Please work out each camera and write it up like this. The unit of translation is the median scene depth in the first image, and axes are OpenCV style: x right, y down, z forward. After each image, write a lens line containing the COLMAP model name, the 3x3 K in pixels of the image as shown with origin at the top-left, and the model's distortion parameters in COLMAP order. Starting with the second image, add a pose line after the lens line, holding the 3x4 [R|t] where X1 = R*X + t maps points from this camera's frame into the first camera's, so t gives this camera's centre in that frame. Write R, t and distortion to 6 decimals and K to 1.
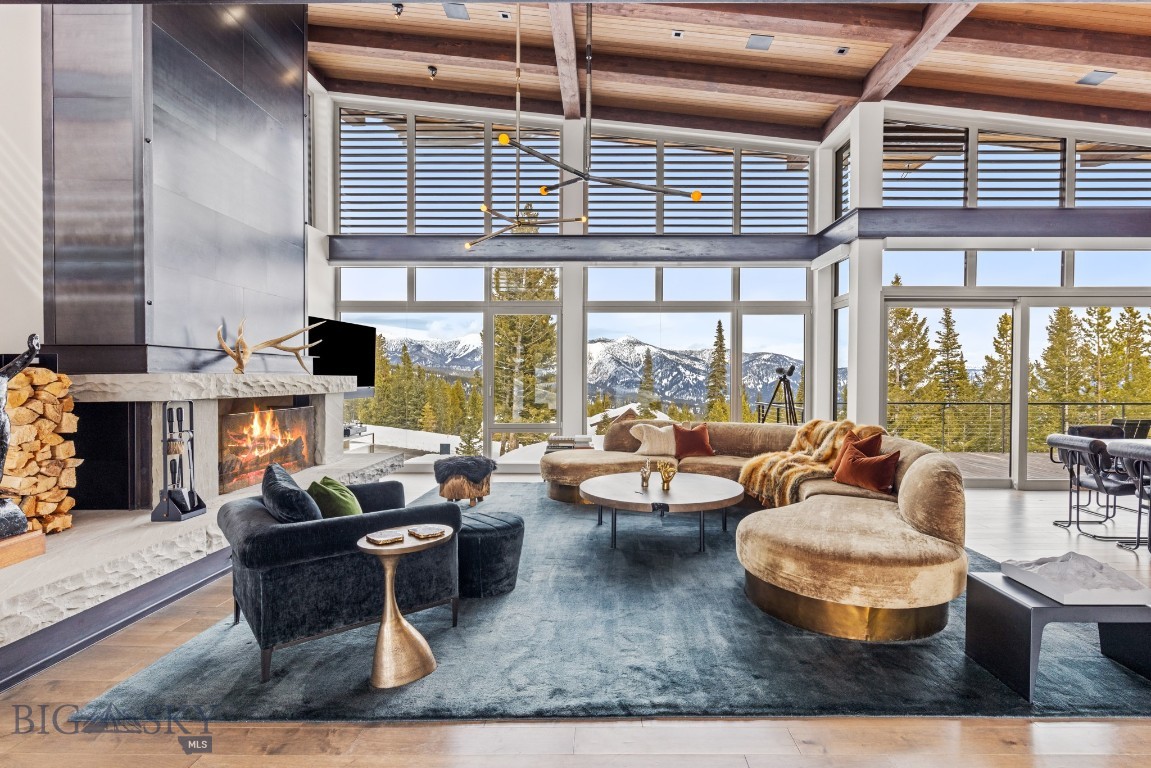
lens RADIAL K [[552.6, 0, 587.0], [0, 552.6, 392.3], [0, 0, 1]] dist [0.006122, -0.000040]
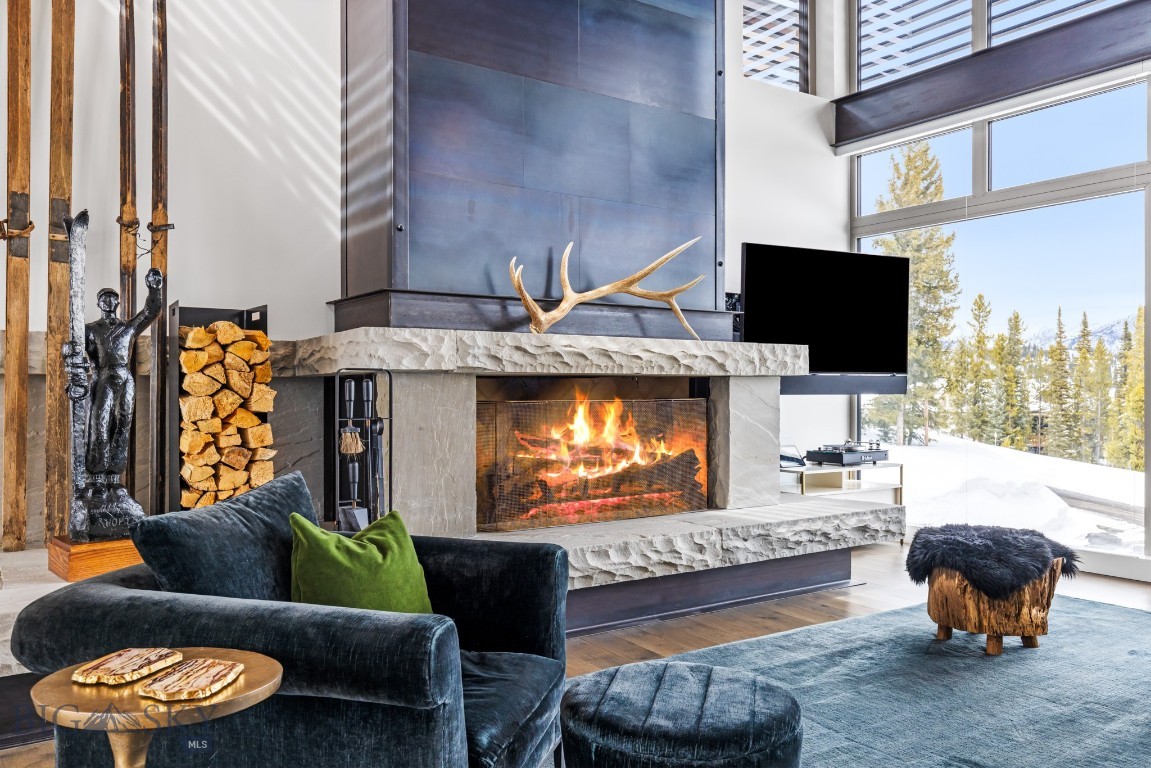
lens RADIAL K [[888.0, 0, 578.5], [0, 888.0, 386.7], [0, 0, 1]] dist [-0.002949, -0.000339]
pose [[0.583310, -0.002318, -0.812247, 0.175105], [-0.019670, 0.999662, -0.016978, 0.036952], [0.812012, 0.025881, 0.583067, 0.473710]]
